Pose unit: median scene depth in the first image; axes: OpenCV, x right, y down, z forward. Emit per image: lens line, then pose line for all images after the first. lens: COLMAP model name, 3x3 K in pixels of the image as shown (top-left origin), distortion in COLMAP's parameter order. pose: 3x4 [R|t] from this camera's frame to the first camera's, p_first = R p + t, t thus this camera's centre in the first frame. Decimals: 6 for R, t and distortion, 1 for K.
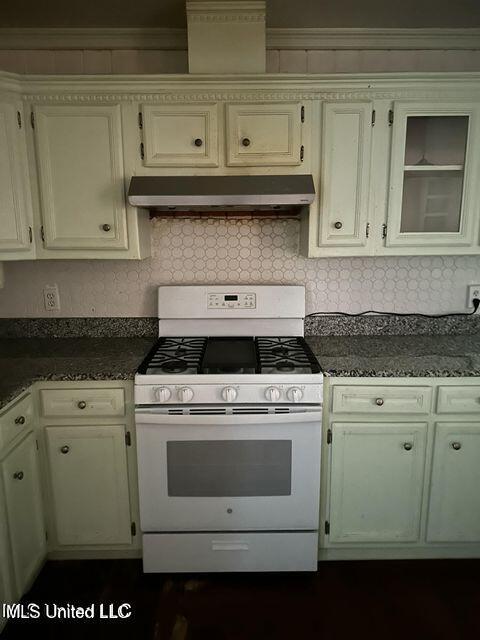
lens RADIAL K [[448.5, 0, 240.0], [0, 448.5, 320.0], [0, 0, 1]] dist [0.034035, 0.000089]
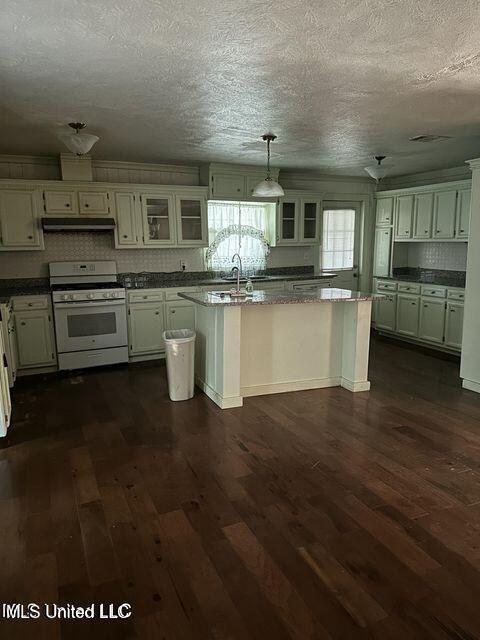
lens RADIAL K [[455.6, 0, 240.0], [0, 455.6, 320.0], [0, 0, 1]] dist [0.173643, -0.278660]
pose [[0.915511, -0.076975, 0.394860, -0.296407], [0.087324, 0.996146, -0.008275, 0.382088], [-0.392701, 0.042057, 0.918704, -1.854771]]
